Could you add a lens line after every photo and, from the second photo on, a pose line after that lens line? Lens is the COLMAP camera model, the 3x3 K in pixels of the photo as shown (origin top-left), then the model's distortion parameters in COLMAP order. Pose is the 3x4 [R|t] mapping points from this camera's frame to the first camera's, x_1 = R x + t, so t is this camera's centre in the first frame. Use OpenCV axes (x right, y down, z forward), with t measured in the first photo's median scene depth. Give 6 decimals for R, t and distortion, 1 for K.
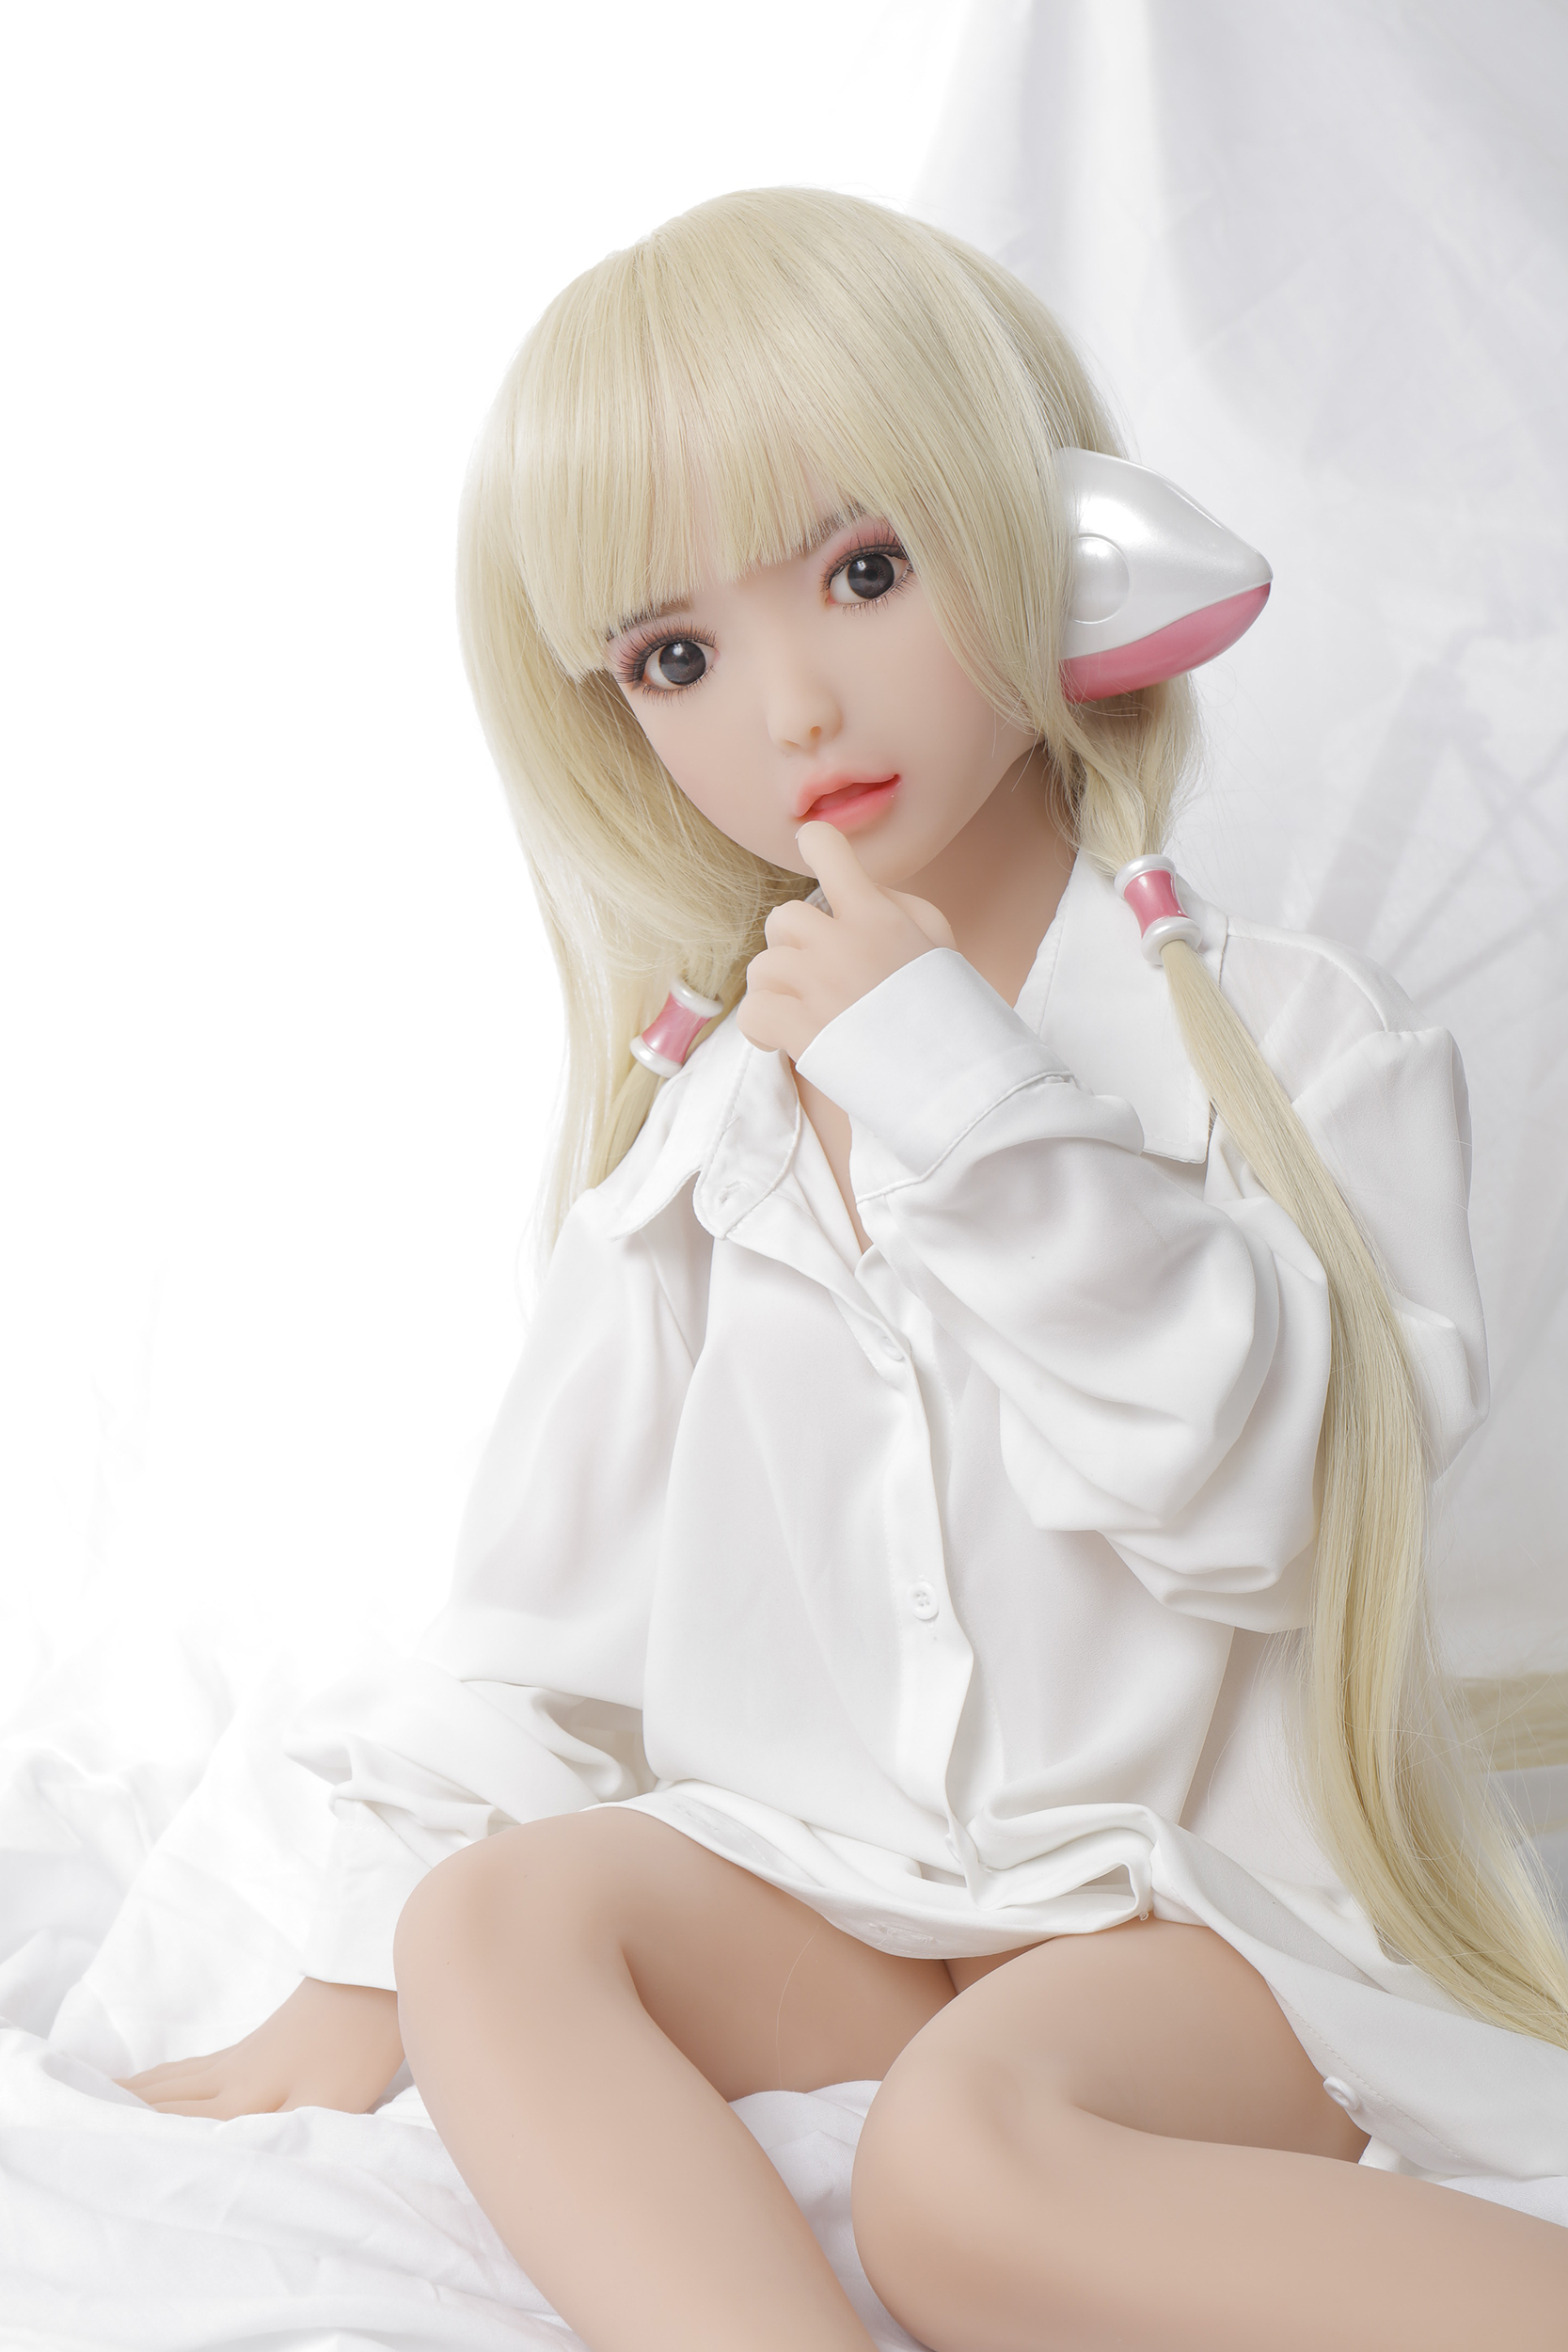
lens RADIAL K [[3893.7, 0, 769.5], [0, 3893.7, 1165.3], [0, 0, 1]] dist [0.045526, 0.000000]
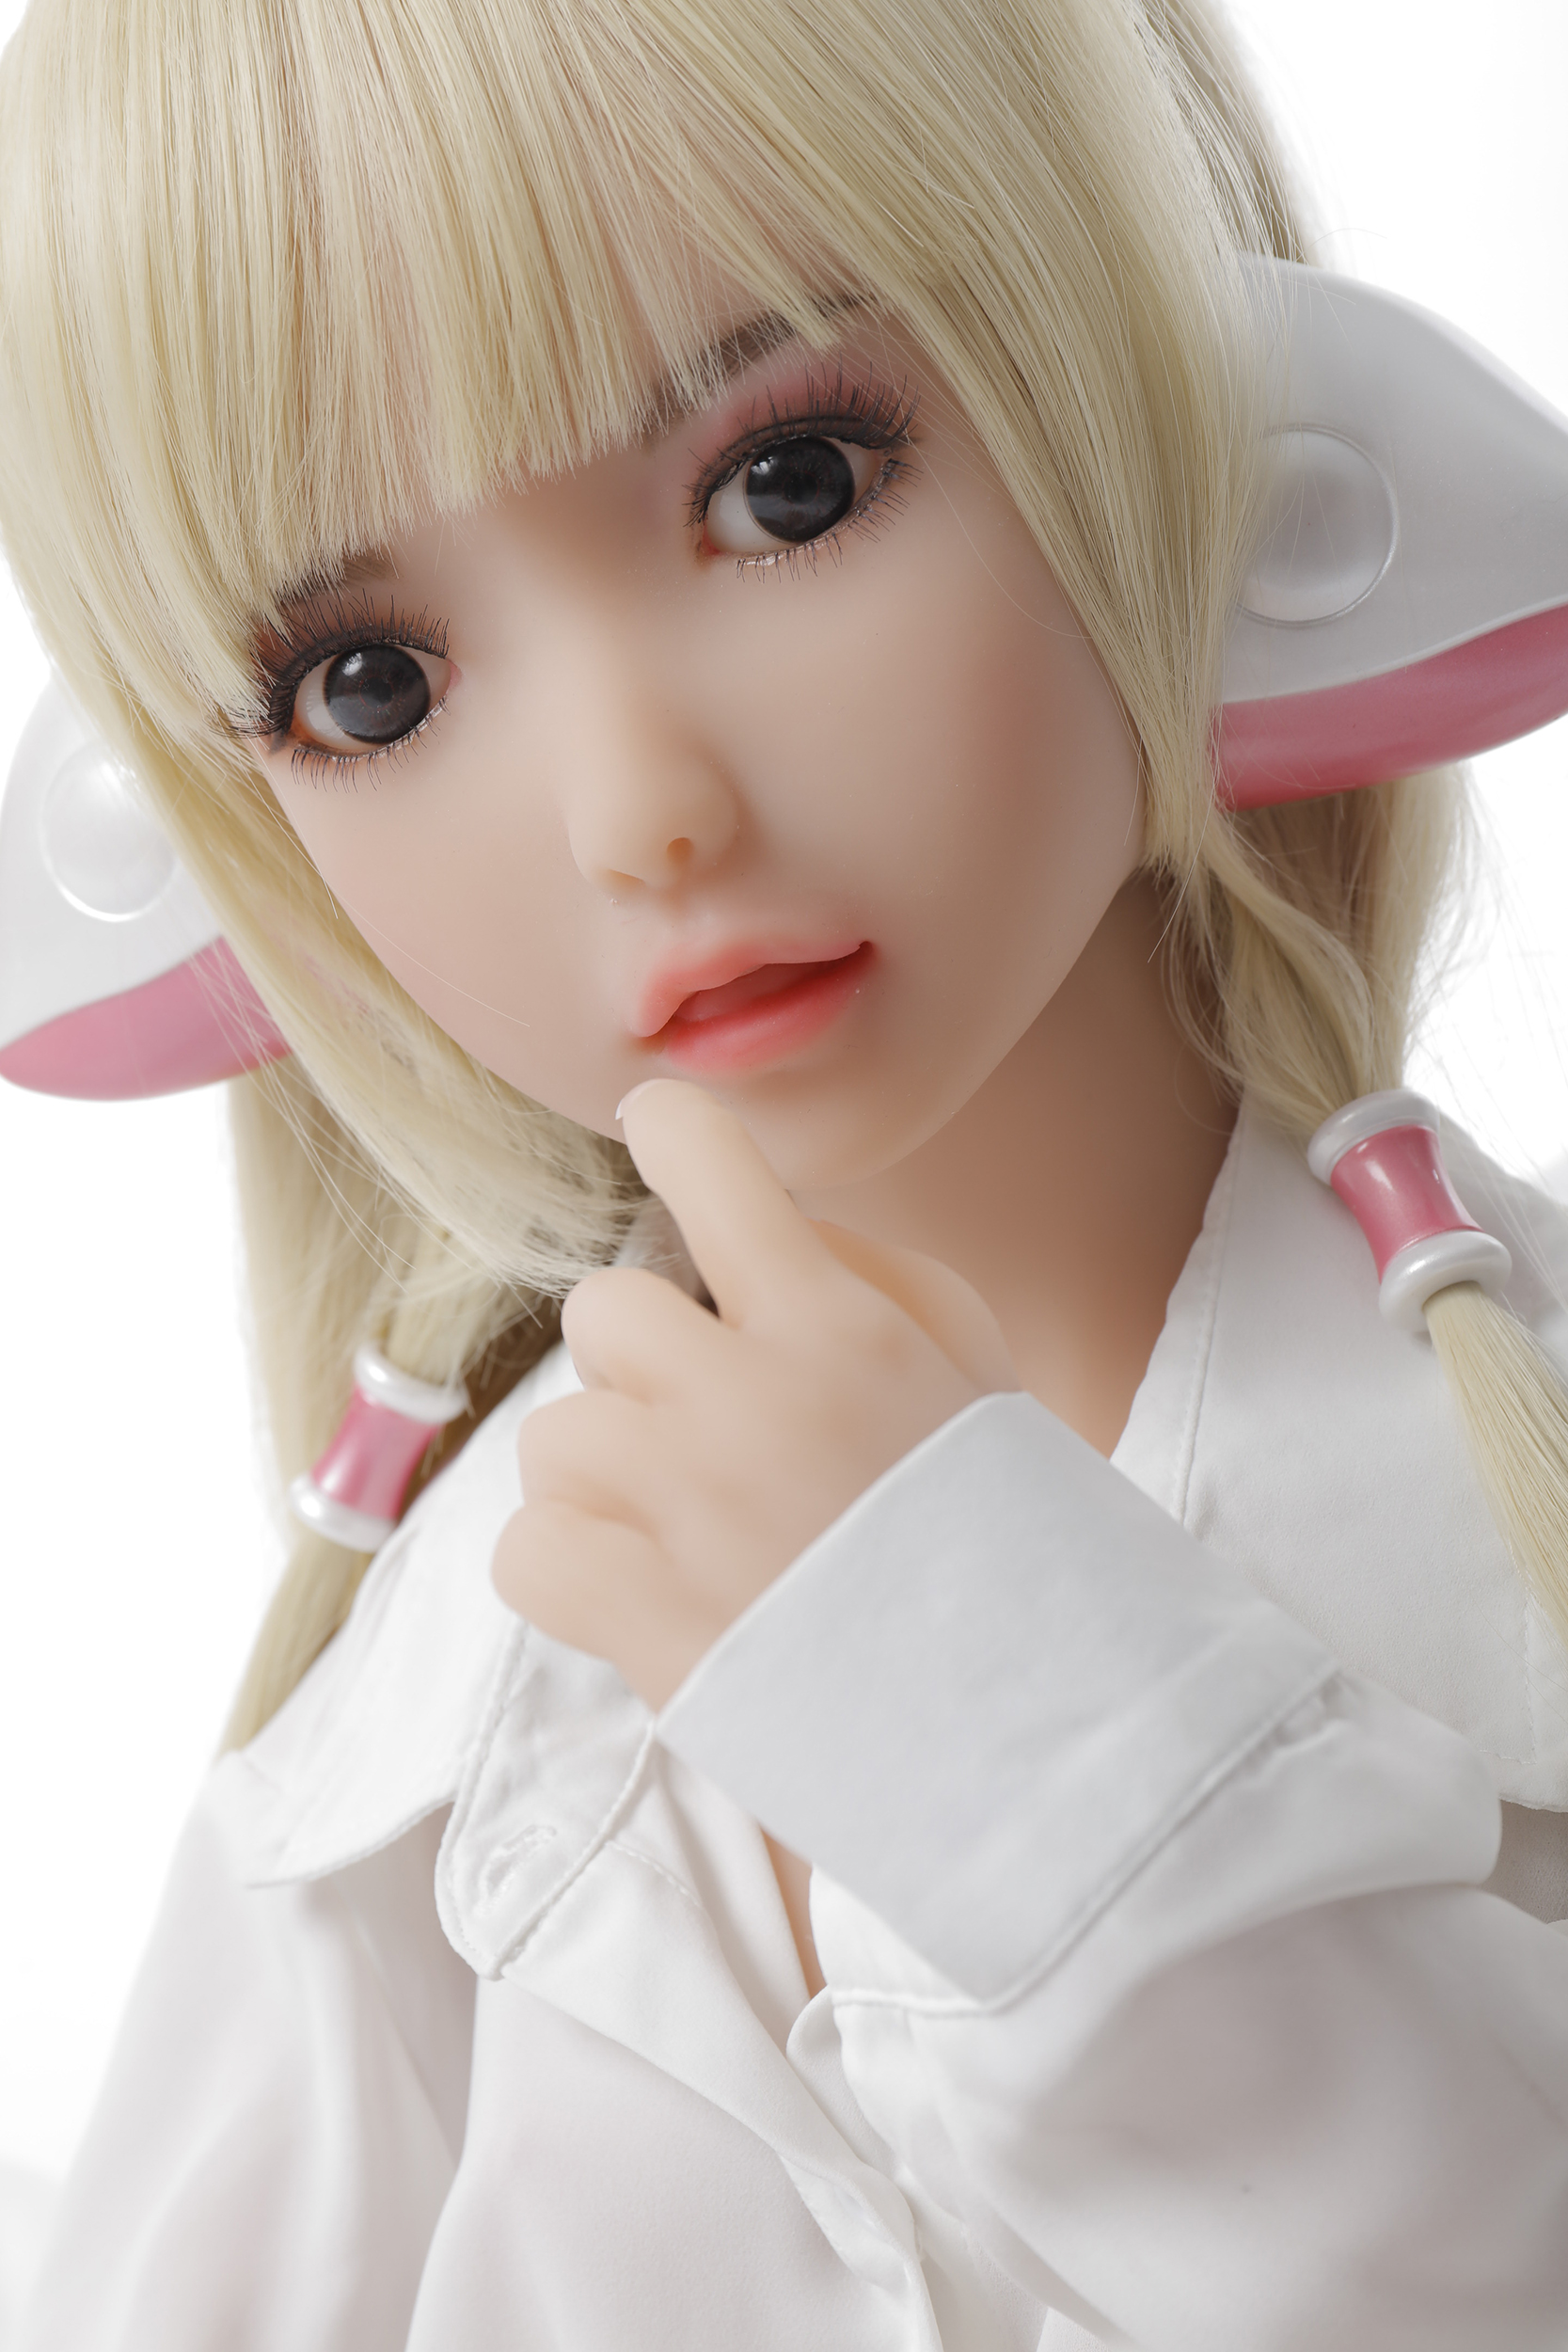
lens RADIAL K [[3893.7, 0, 810.9], [0, 3893.7, 1215.5], [0, 0, 1]] dist [0.045526, 0.000000]
pose [[0.999595, -0.014041, 0.024738, 0.015035], [0.014126, 0.999895, -0.003246, -0.067957], [-0.024690, 0.003594, 0.999689, 0.558485]]
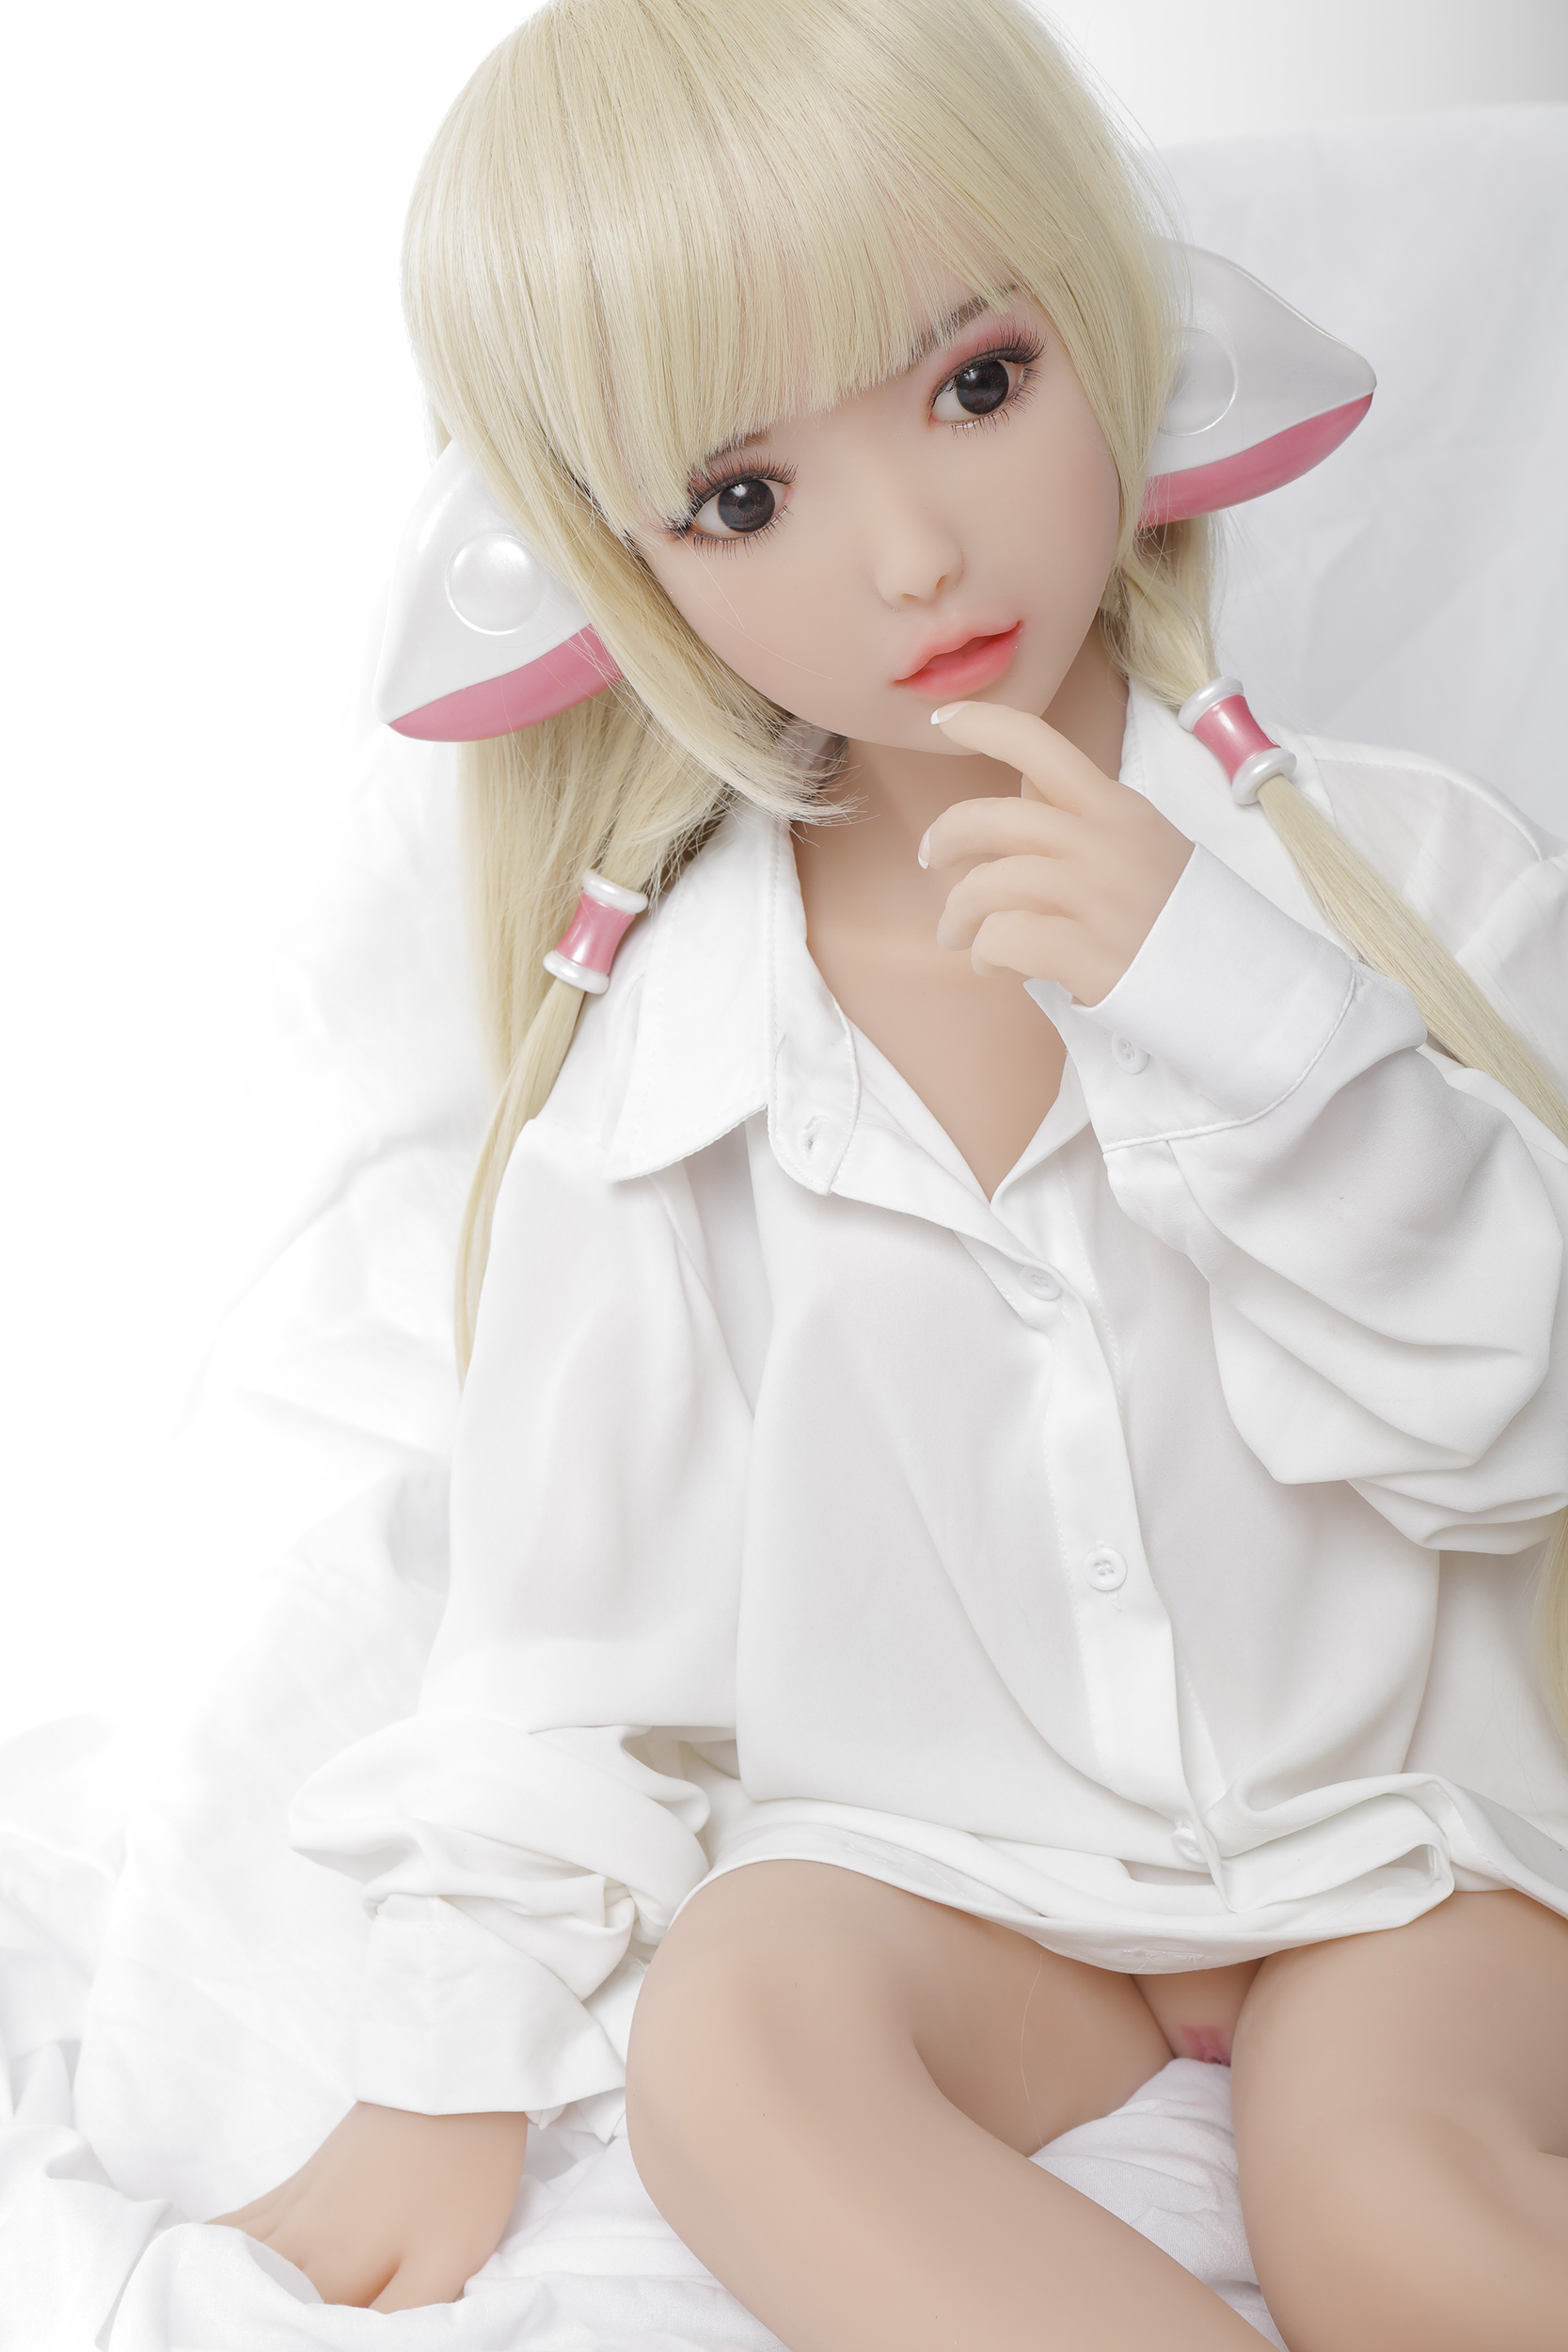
lens RADIAL K [[3893.7, 0, 776.8], [0, 3893.7, 1179.4], [0, 0, 1]] dist [0.045526, 0.000000]
pose [[0.941602, -0.130951, 0.310221, -0.291941], [0.097132, 0.987750, 0.122130, -0.088910], [-0.322414, -0.084865, 0.942787, 0.212516]]
